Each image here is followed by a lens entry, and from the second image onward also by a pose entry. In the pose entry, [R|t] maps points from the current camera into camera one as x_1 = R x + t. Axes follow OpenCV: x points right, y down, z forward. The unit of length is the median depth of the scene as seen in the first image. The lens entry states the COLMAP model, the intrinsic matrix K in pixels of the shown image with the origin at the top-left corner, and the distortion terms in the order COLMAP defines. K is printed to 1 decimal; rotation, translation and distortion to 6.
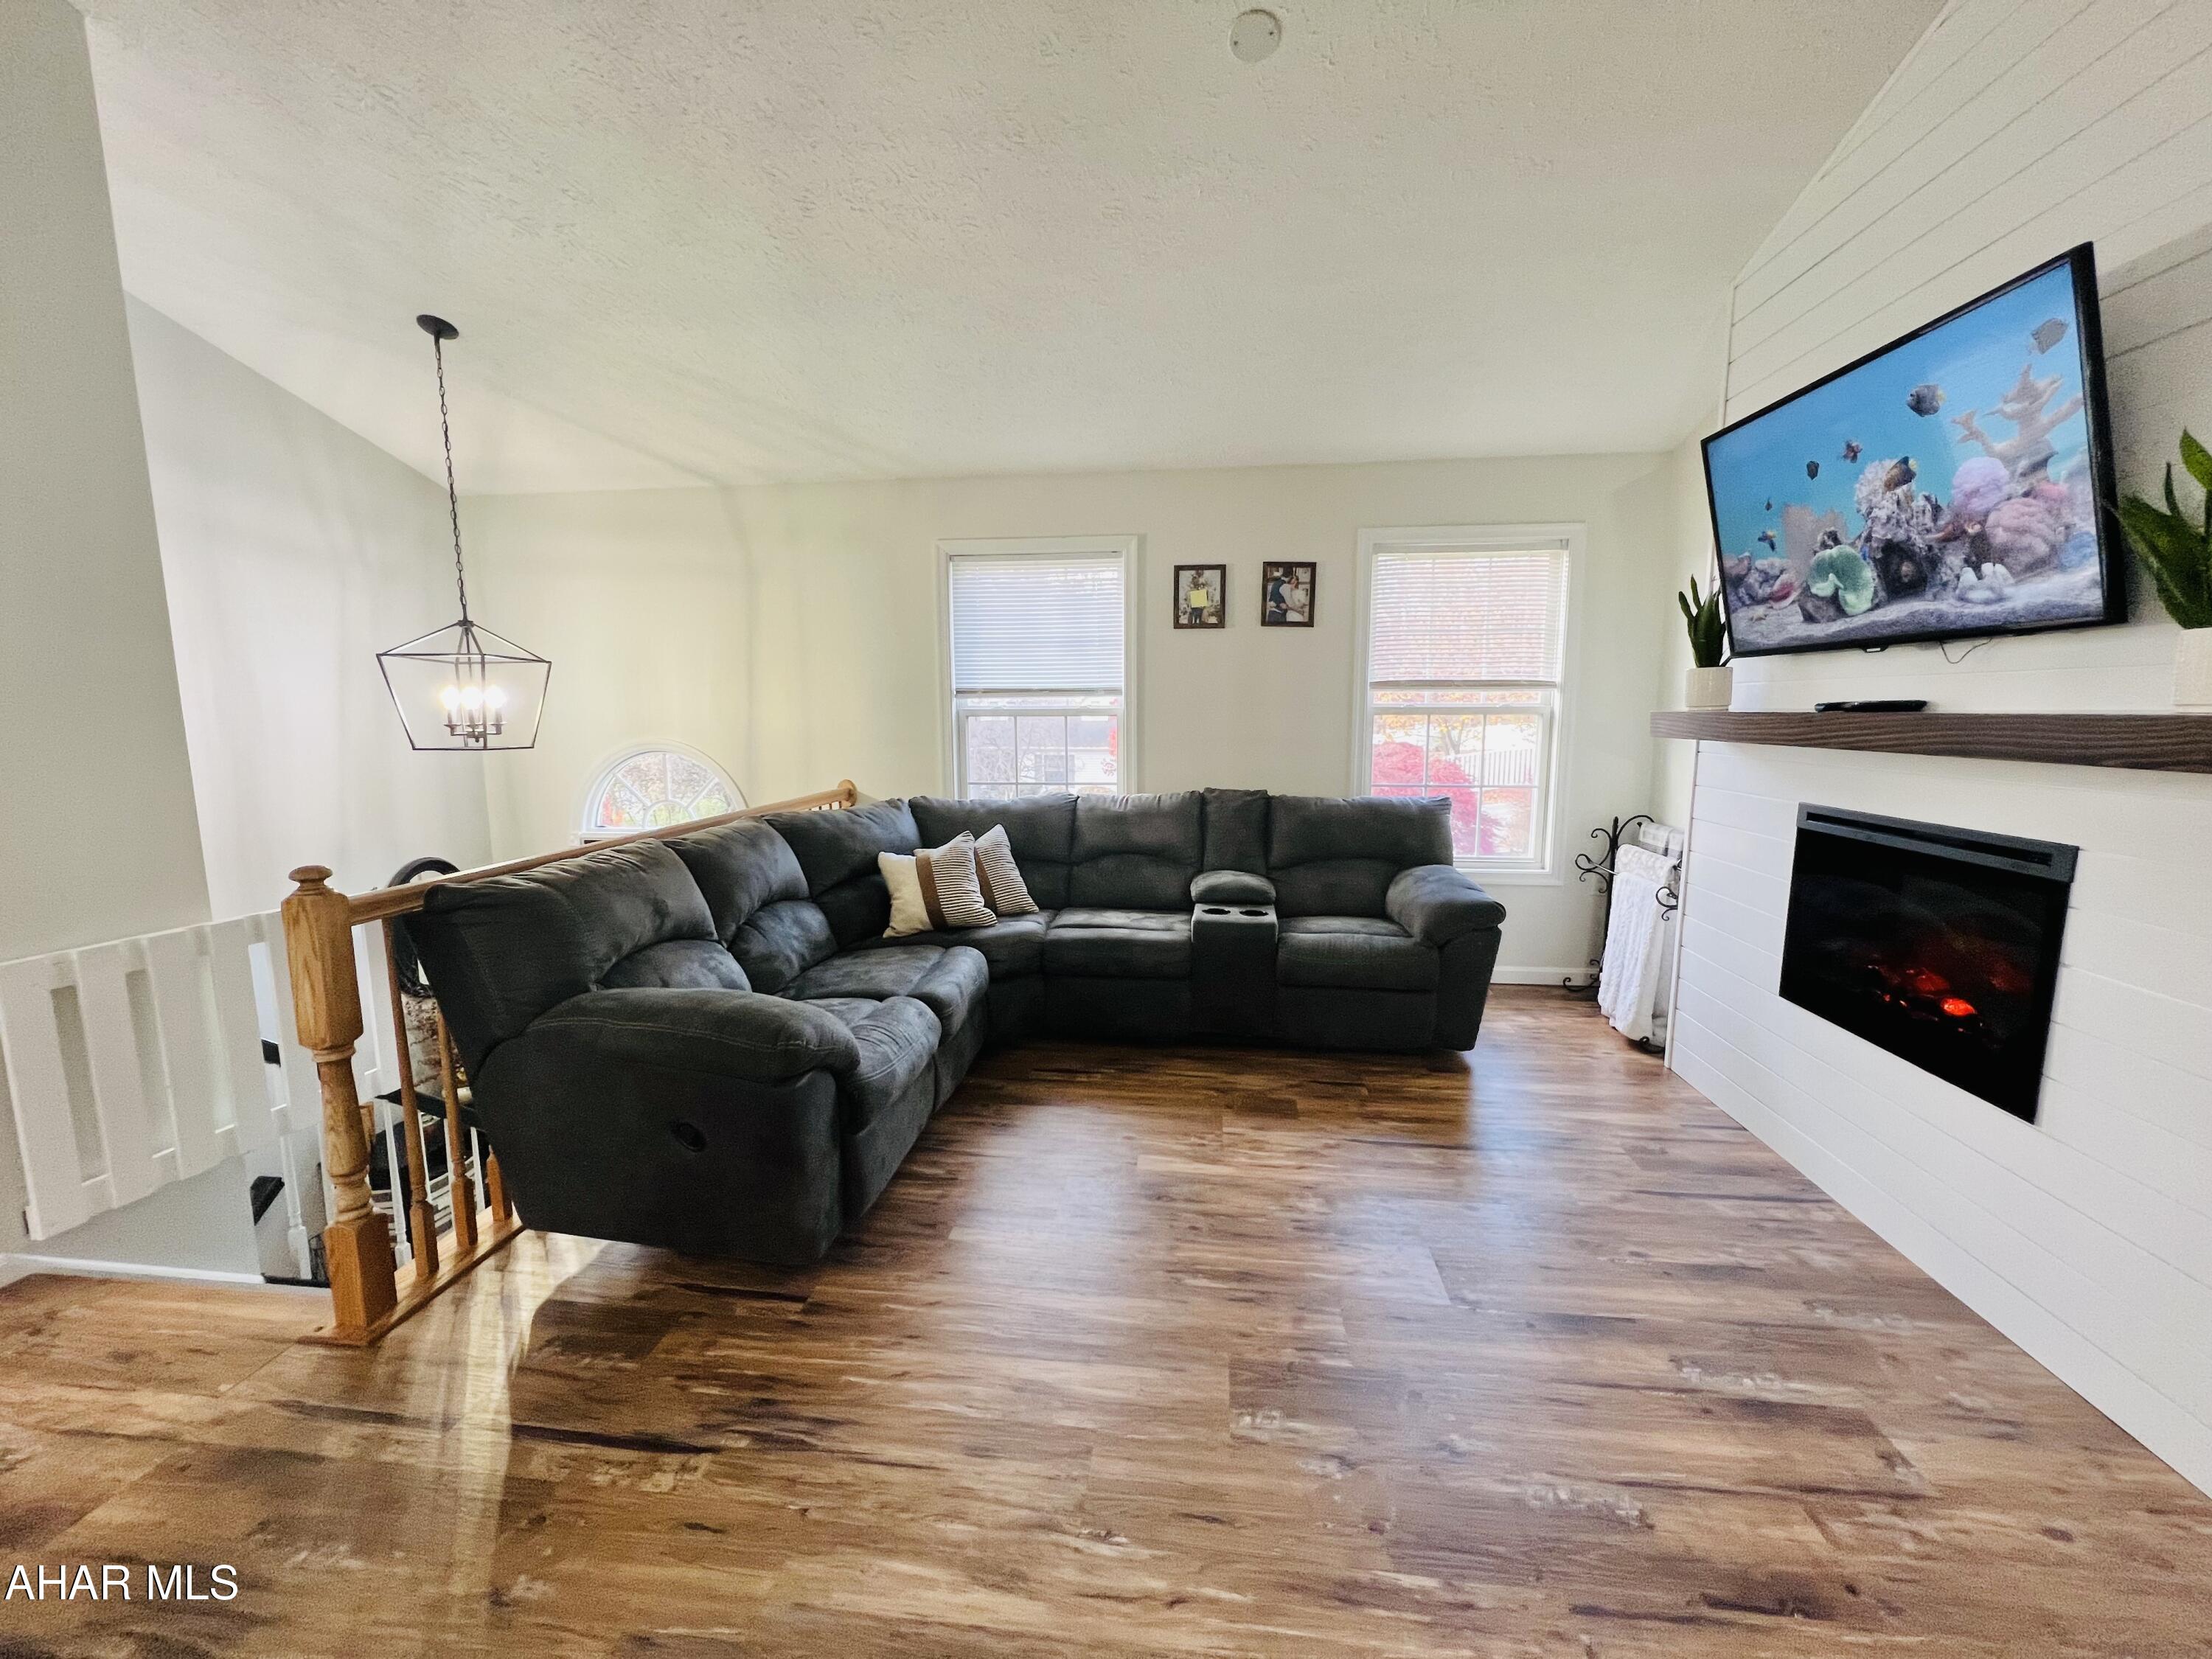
lens RADIAL K [[888.8, 0, 1106.0], [0, 888.8, 829.5], [0, 0, 1]] dist [0.002503, -0.000229]
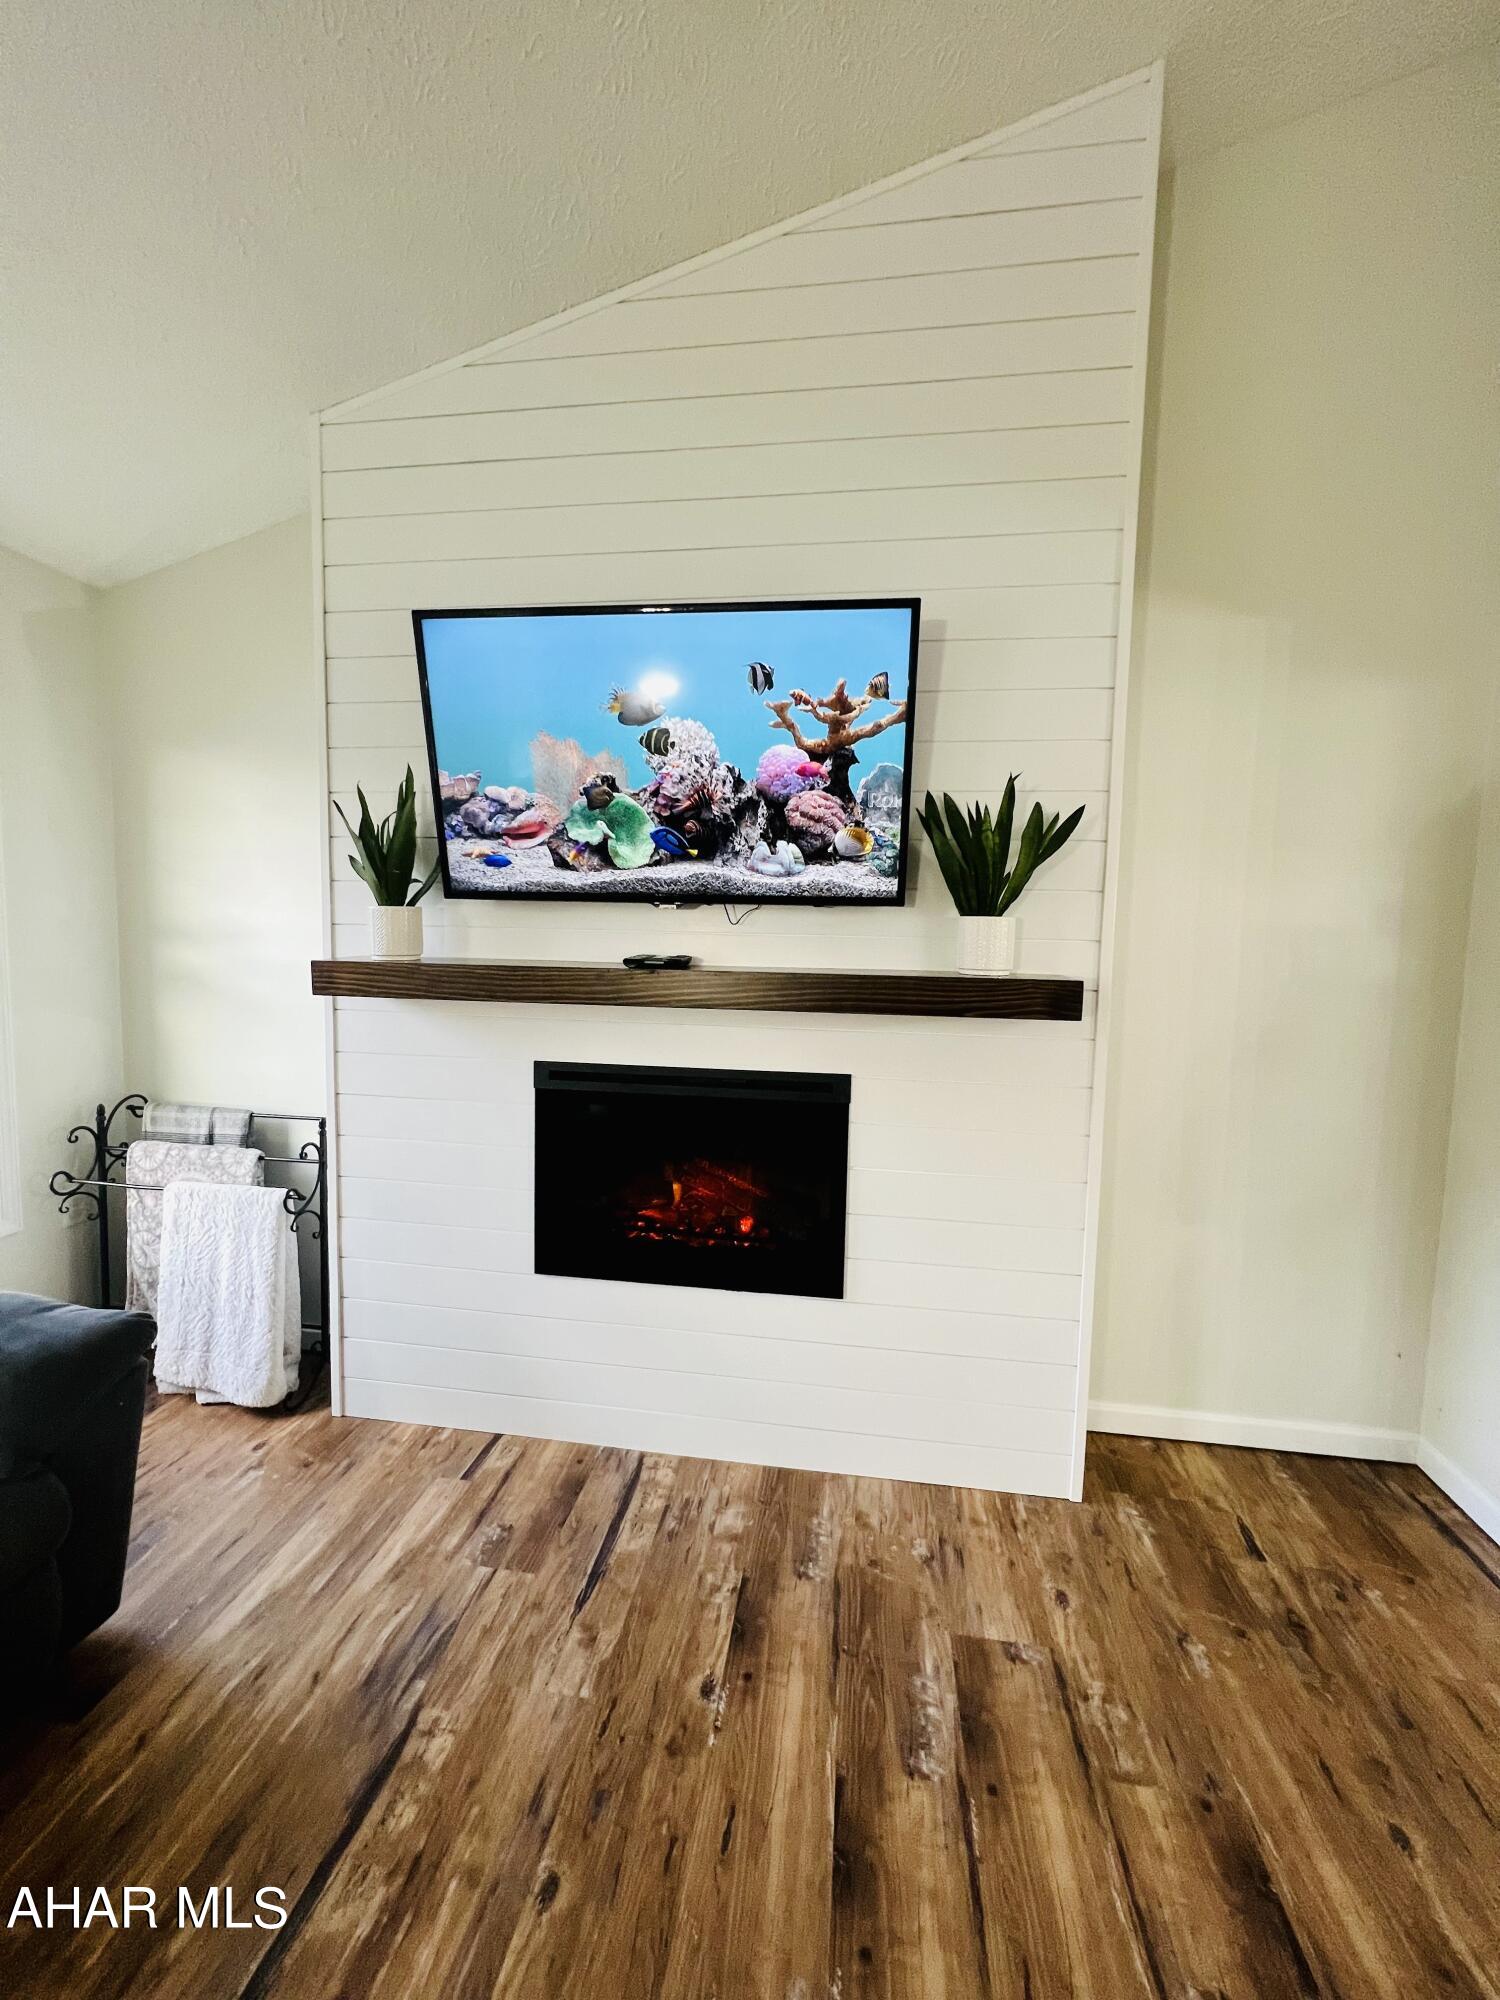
lens RADIAL K [[803.6, 0, 750.0], [0, 803.6, 1000.0], [0, 0, 1]] dist [0.002503, -0.000229]
pose [[0.023448, -0.075883, 0.996841, -0.042941], [0.113183, 0.990906, 0.072769, -0.150491], [-0.993297, 0.111119, 0.031824, 0.875950]]
